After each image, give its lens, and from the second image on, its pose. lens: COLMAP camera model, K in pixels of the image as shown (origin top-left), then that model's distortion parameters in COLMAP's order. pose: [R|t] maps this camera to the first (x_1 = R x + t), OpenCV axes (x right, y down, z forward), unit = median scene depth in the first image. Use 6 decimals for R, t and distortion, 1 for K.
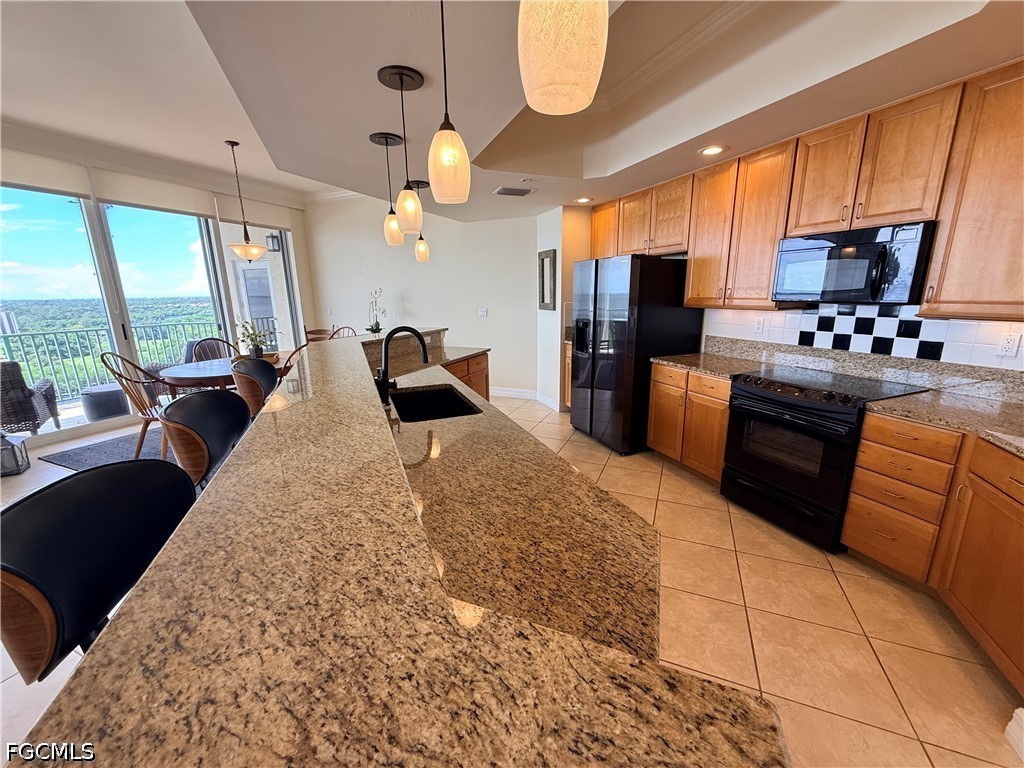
lens RADIAL K [[410.9, 0, 514.7], [0, 410.9, 386.2], [0, 0, 1]] dist [-0.003522, 0.001094]
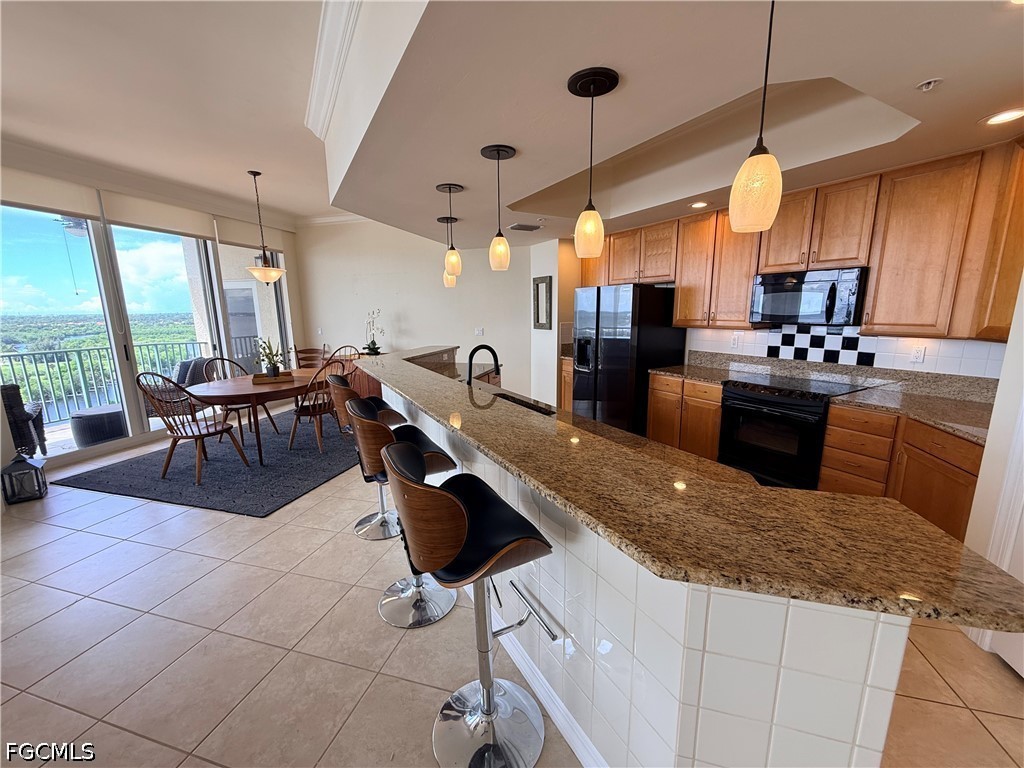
lens RADIAL K [[410.9, 0, 514.7], [0, 410.9, 385.3], [0, 0, 1]] dist [-0.003522, 0.001094]
pose [[0.991127, -0.020937, 0.131257, -0.249313], [0.026783, 0.998719, -0.042939, 0.020756], [-0.130190, 0.046073, 0.990418, -0.148240]]
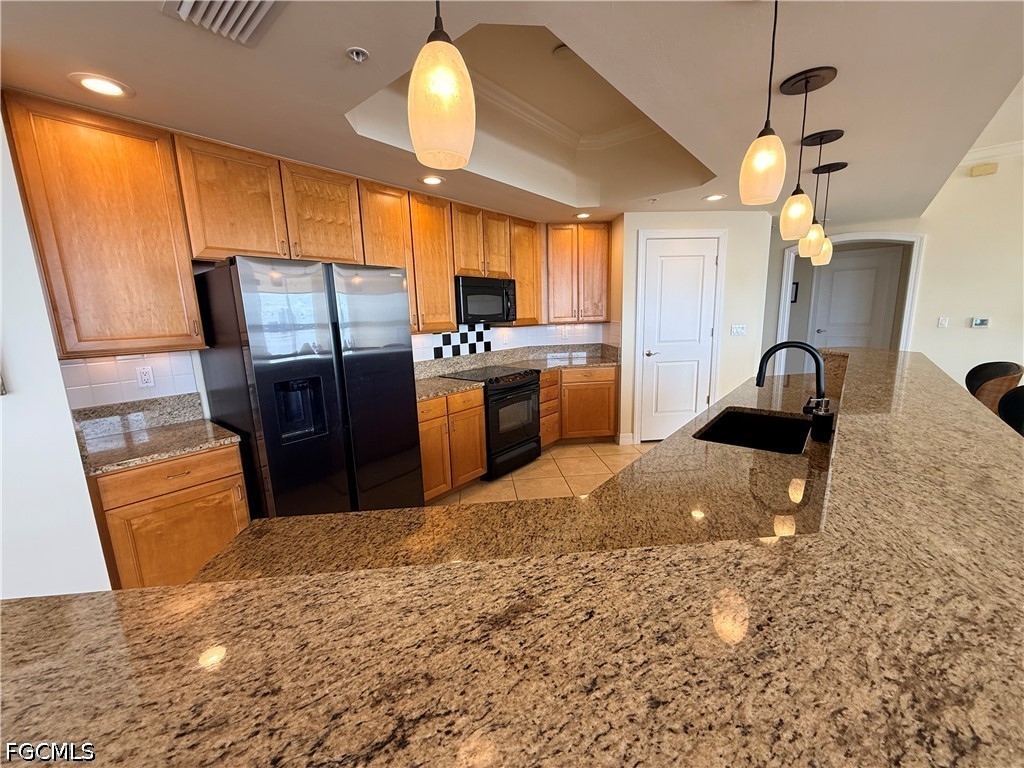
lens RADIAL K [[410.9, 0, 514.9], [0, 410.9, 389.9], [0, 0, 1]] dist [-0.003522, 0.001094]
pose [[-0.481473, -0.142191, 0.864850, -0.557039], [0.228541, 0.932248, 0.280503, -0.315409], [-0.846140, 0.332708, -0.416356, 1.367766]]
